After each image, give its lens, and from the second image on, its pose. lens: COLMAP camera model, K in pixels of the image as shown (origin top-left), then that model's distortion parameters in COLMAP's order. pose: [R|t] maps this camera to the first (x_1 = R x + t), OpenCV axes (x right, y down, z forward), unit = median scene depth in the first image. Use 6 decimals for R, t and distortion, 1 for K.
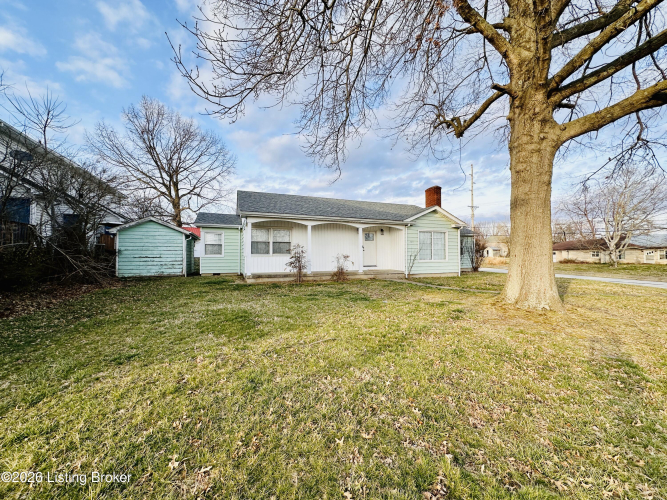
lens RADIAL K [[266.4, 0, 333.5], [0, 266.4, 250.0], [0, 0, 1]] dist [-0.001659, -0.000035]
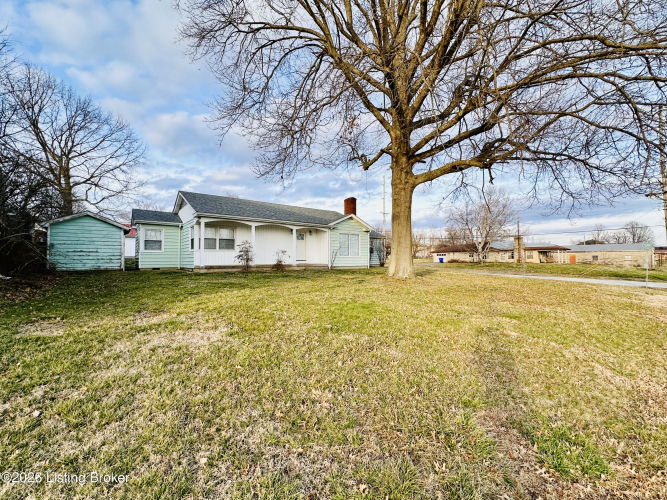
lens RADIAL K [[282.1, 0, 333.5], [0, 282.1, 250.0], [0, 0, 1]] dist [-0.001389, 0.000032]
pose [[0.957375, 0.009714, 0.288685, -0.103173], [-0.007137, 0.999925, -0.009976, 0.025819], [-0.288760, 0.007491, 0.957372, -0.311335]]
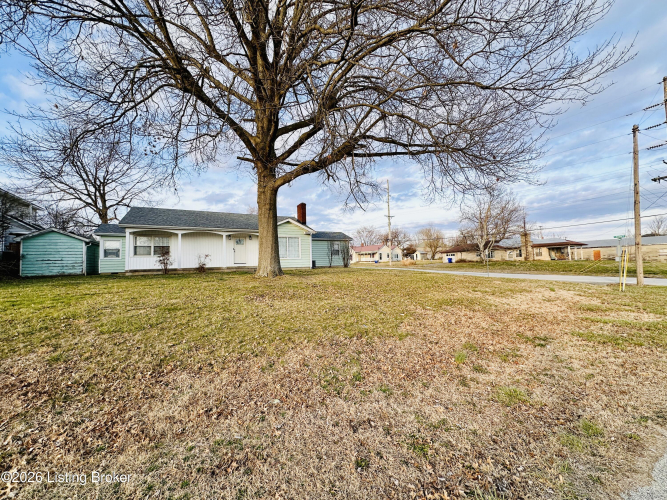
lens RADIAL K [[266.4, 0, 333.5], [0, 266.4, 250.0], [0, 0, 1]] dist [-0.001659, -0.000035]
pose [[0.990829, -0.018354, 0.133867, 0.473252], [0.022287, 0.999361, -0.027946, 0.045070], [-0.133269, 0.030673, 0.990605, -0.430357]]
